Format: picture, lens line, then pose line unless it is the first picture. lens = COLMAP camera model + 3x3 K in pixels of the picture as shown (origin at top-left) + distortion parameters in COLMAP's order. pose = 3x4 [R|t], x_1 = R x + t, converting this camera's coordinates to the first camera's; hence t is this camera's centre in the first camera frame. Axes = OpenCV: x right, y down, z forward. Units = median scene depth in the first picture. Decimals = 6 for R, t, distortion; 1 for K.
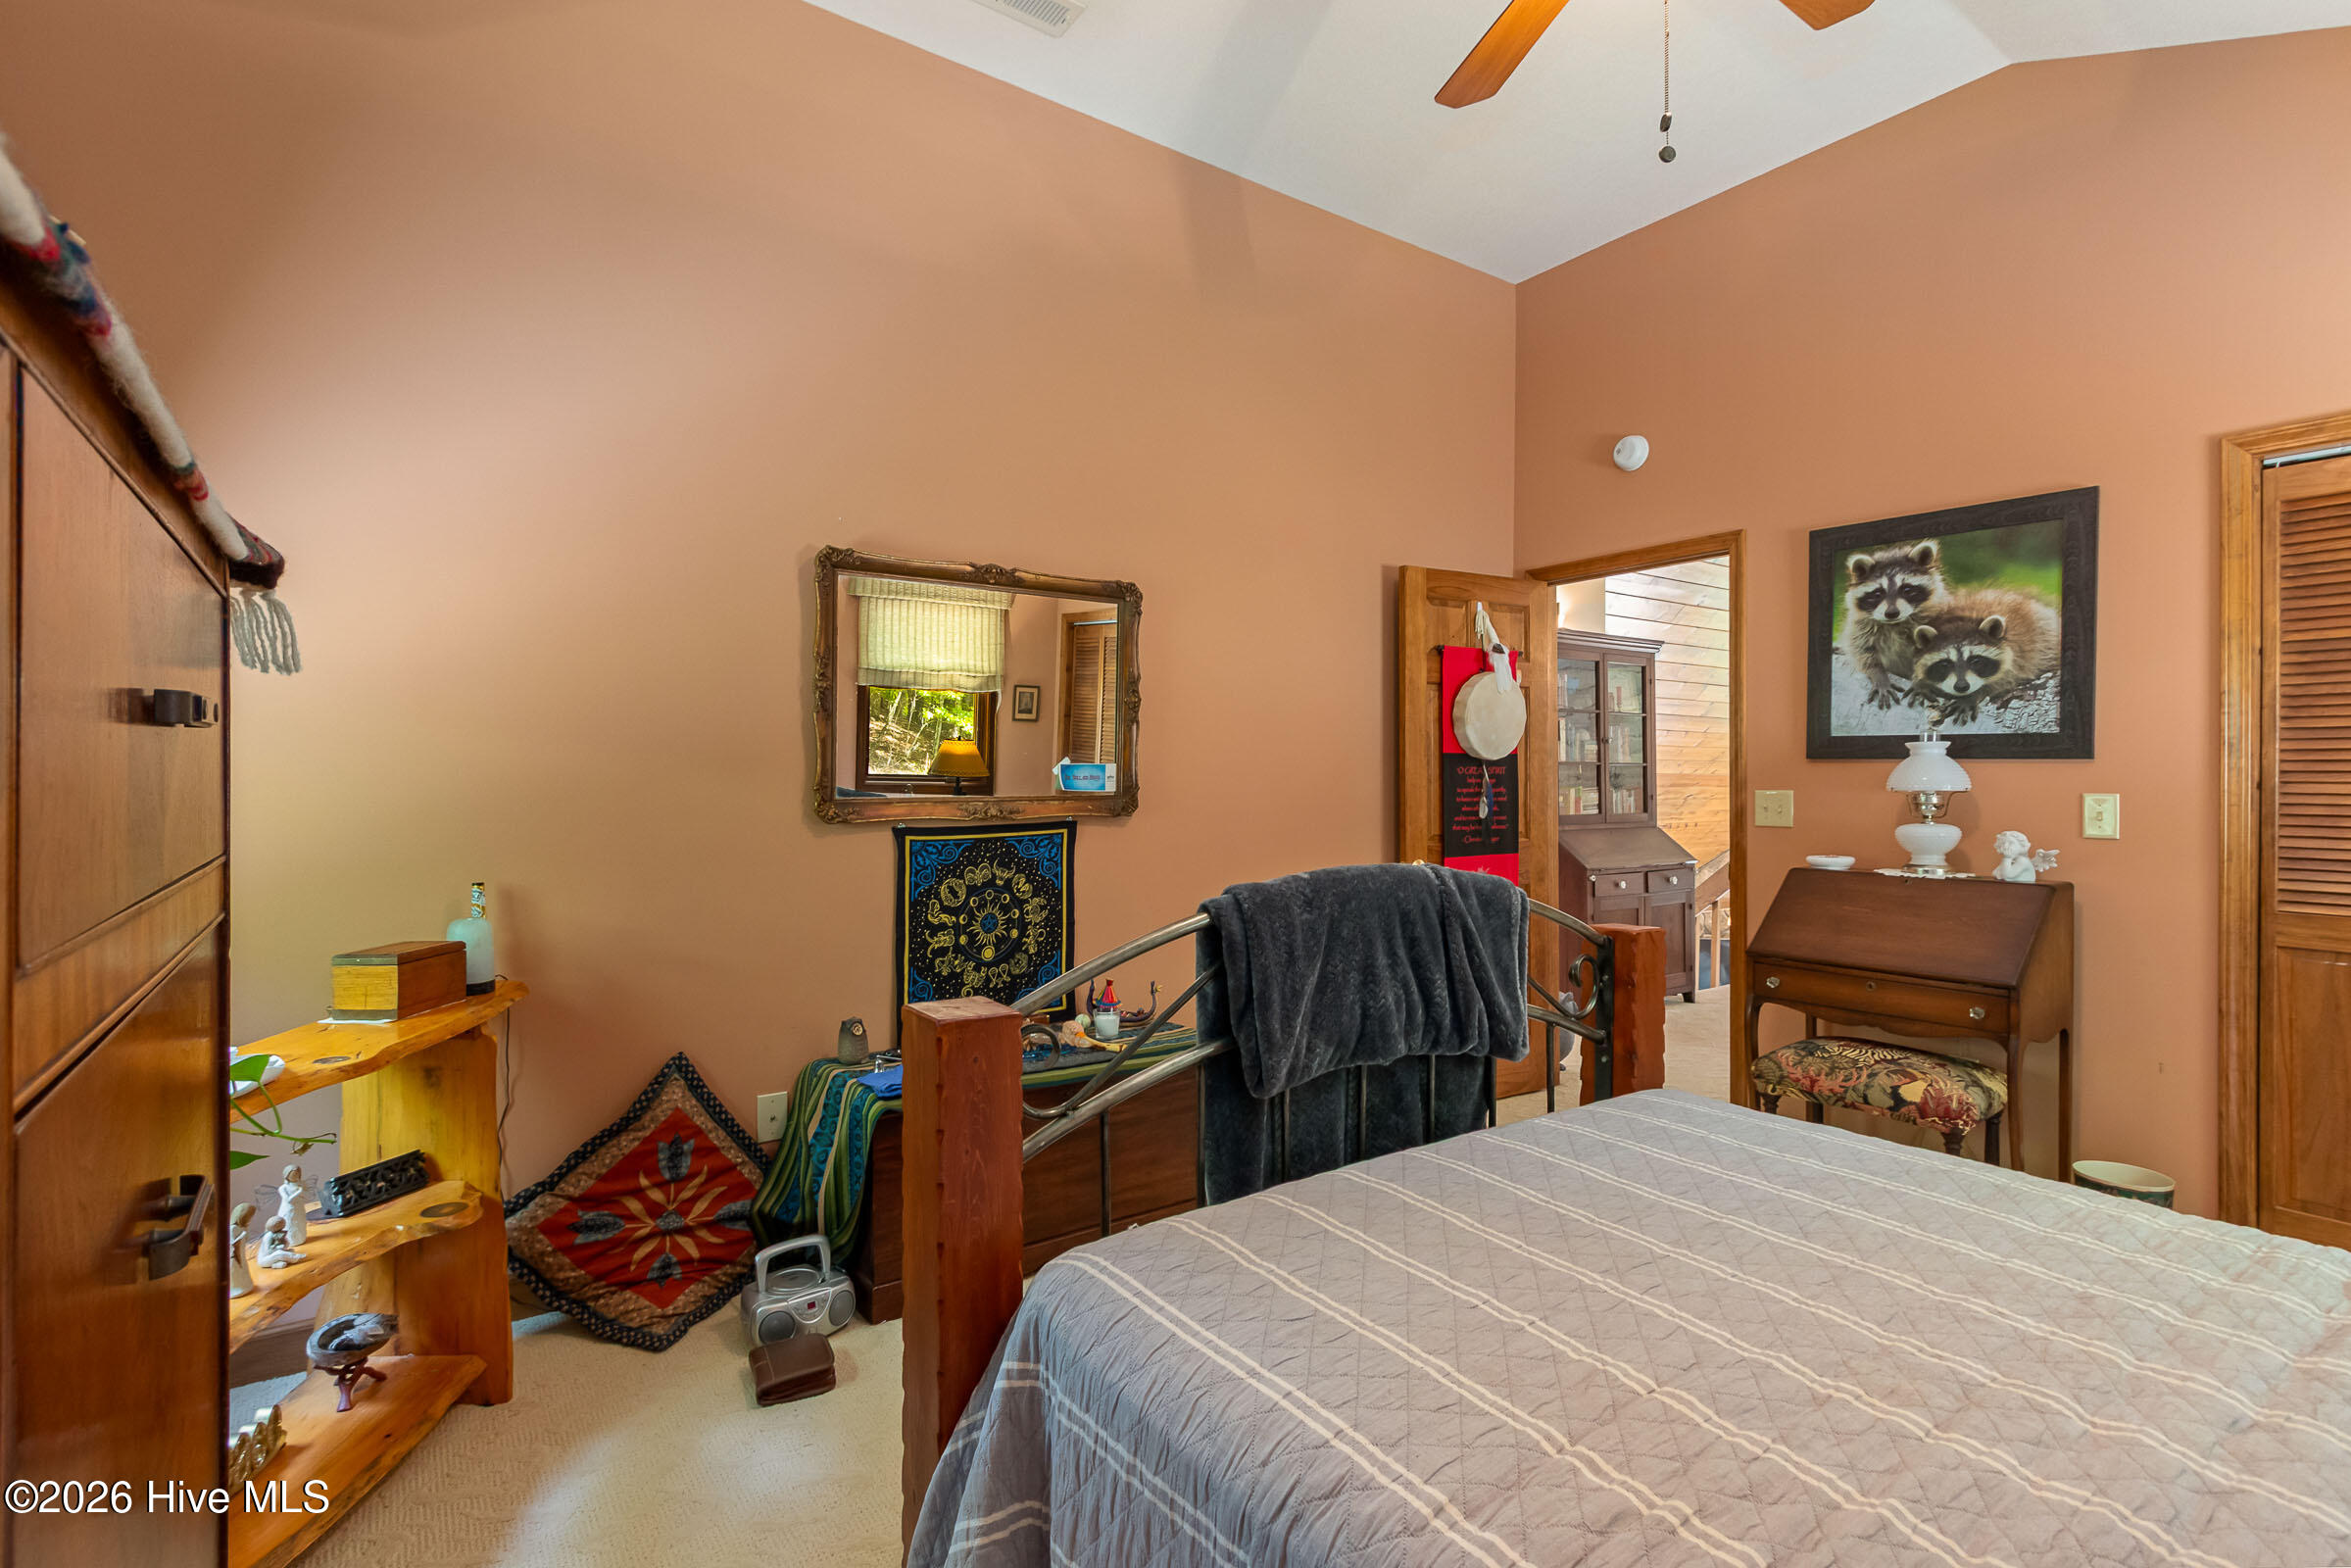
lens RADIAL K [[1118.5, 0, 1175.5], [0, 1118.5, 784.0], [0, 0, 1]] dist [0.003005, 0.000439]
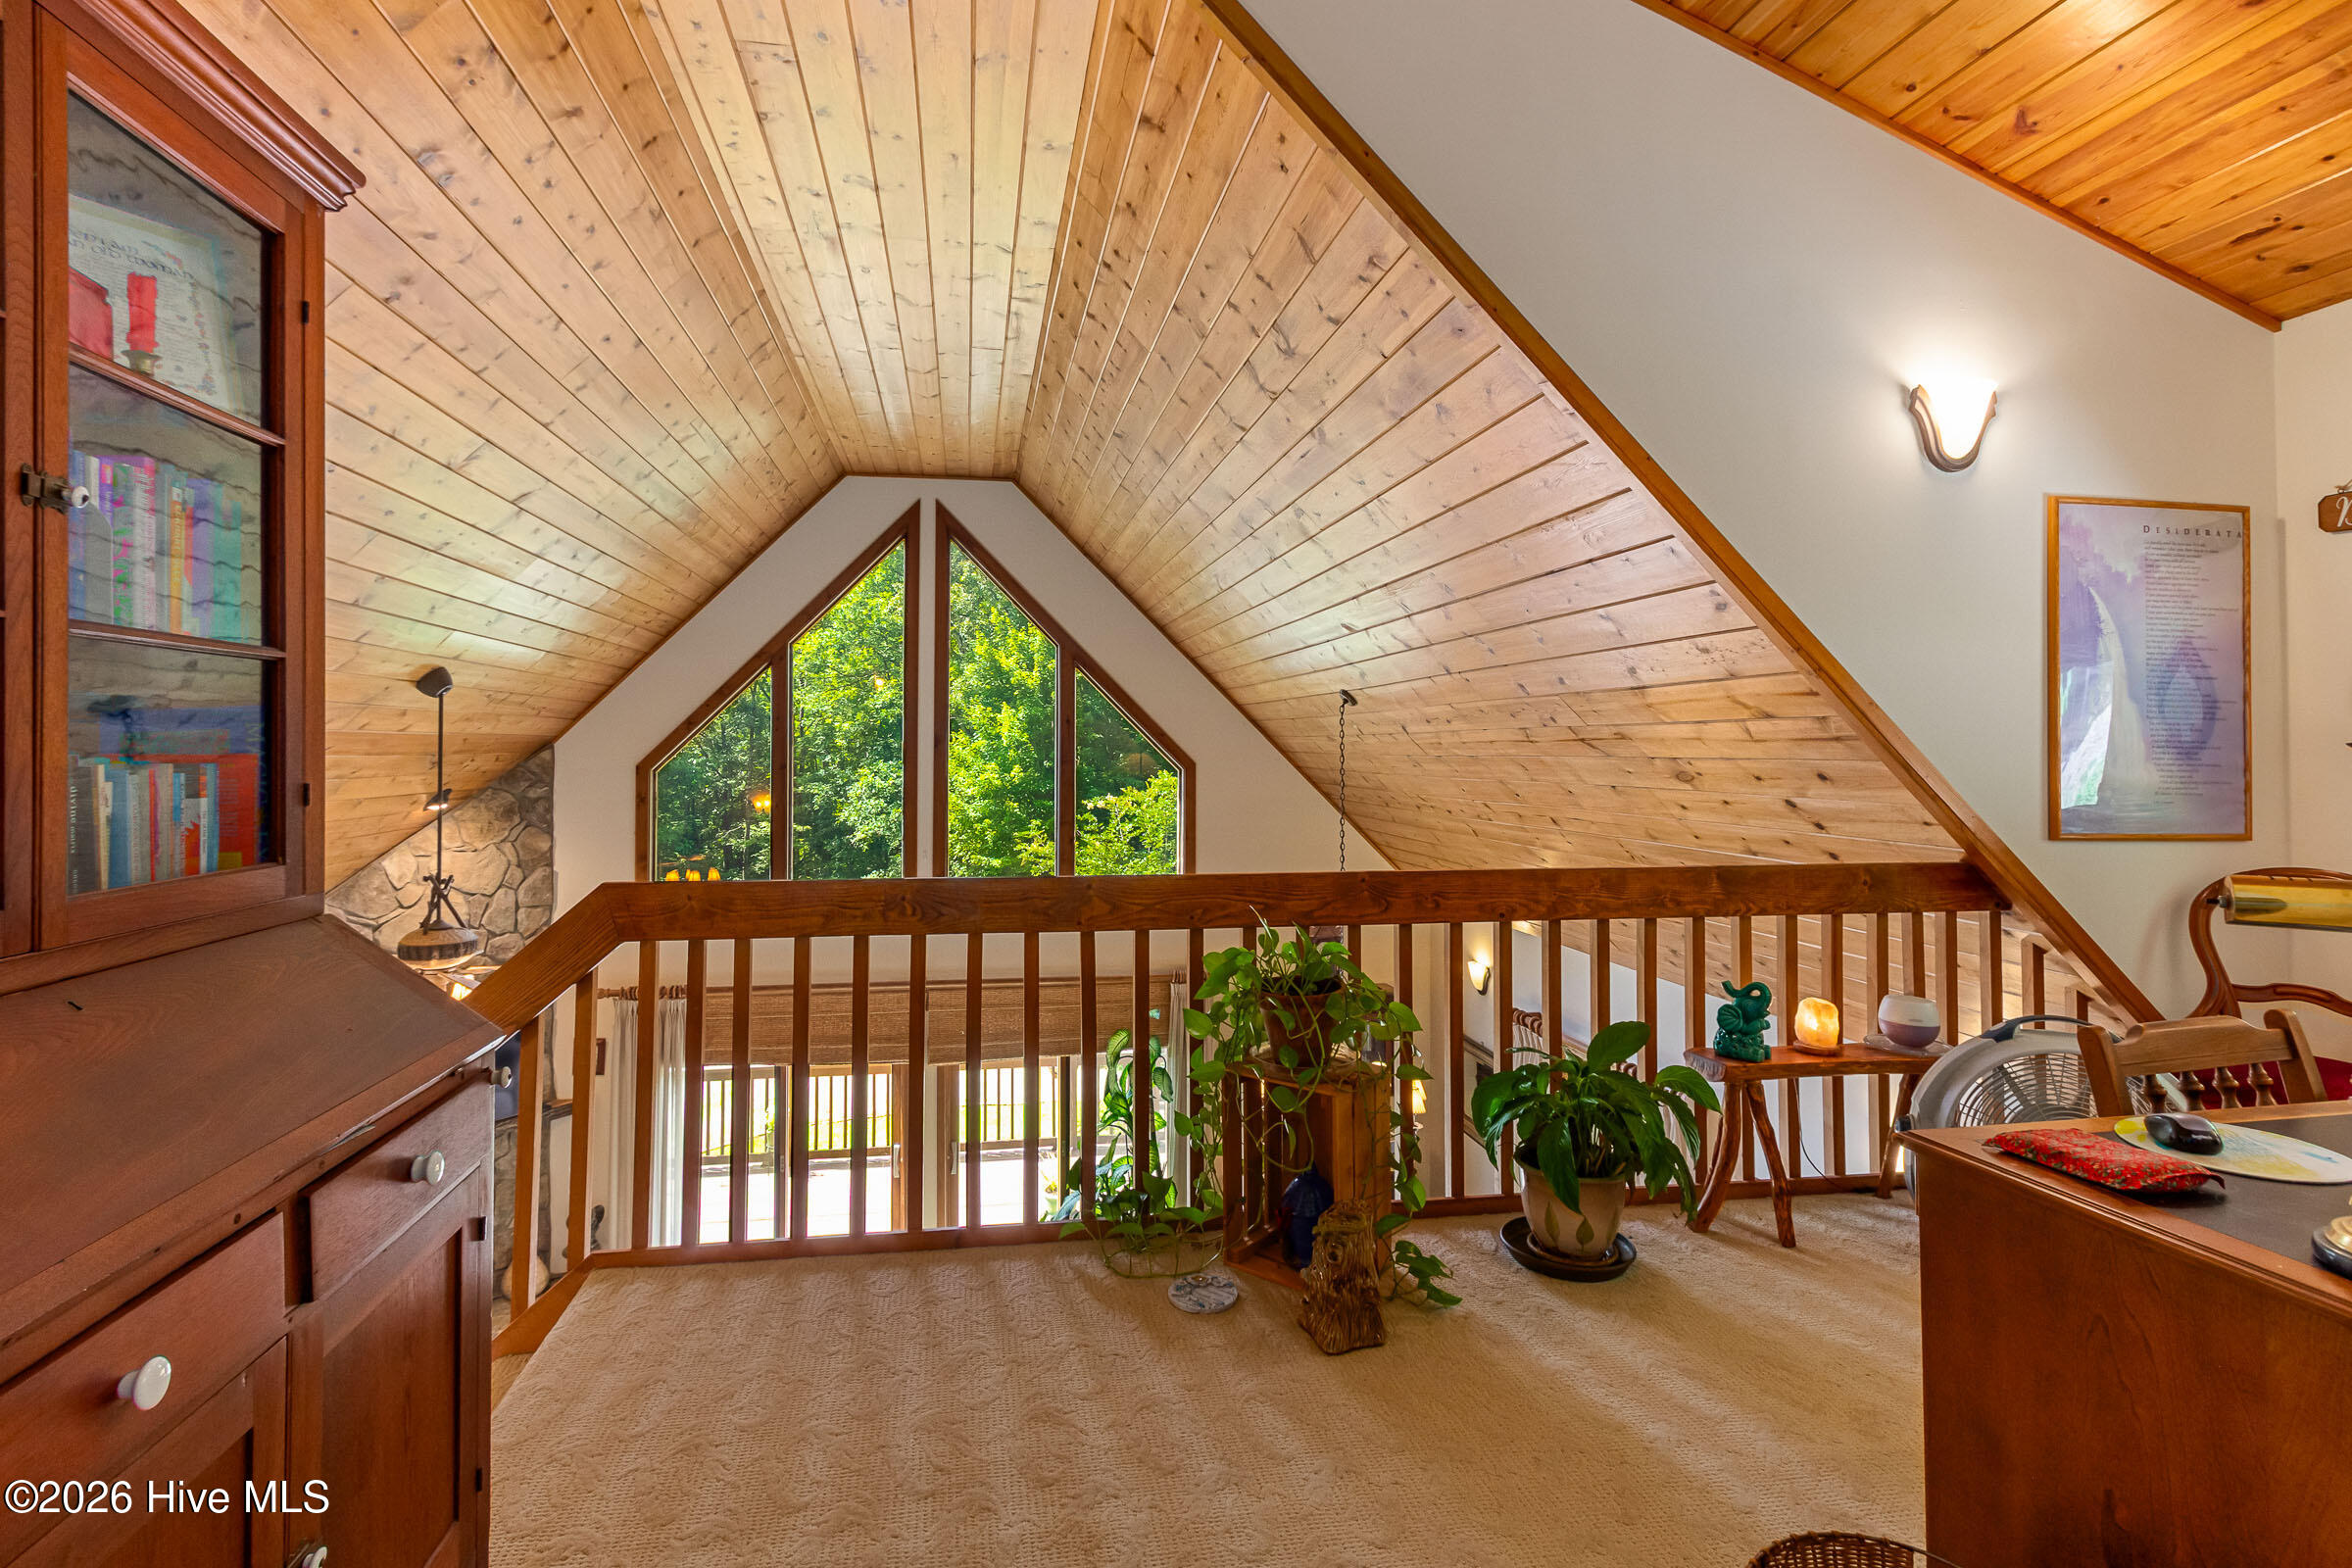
lens RADIAL K [[1118.9, 0, 1176.0], [0, 1118.9, 784.0], [0, 0, 1]] dist [0.003005, 0.000439]
pose [[0.450020, 0.004099, 0.893009, 0.295315], [0.001013, 0.999986, -0.005101, 0.010130], [-0.893018, 0.003200, 0.450010, 0.726957]]
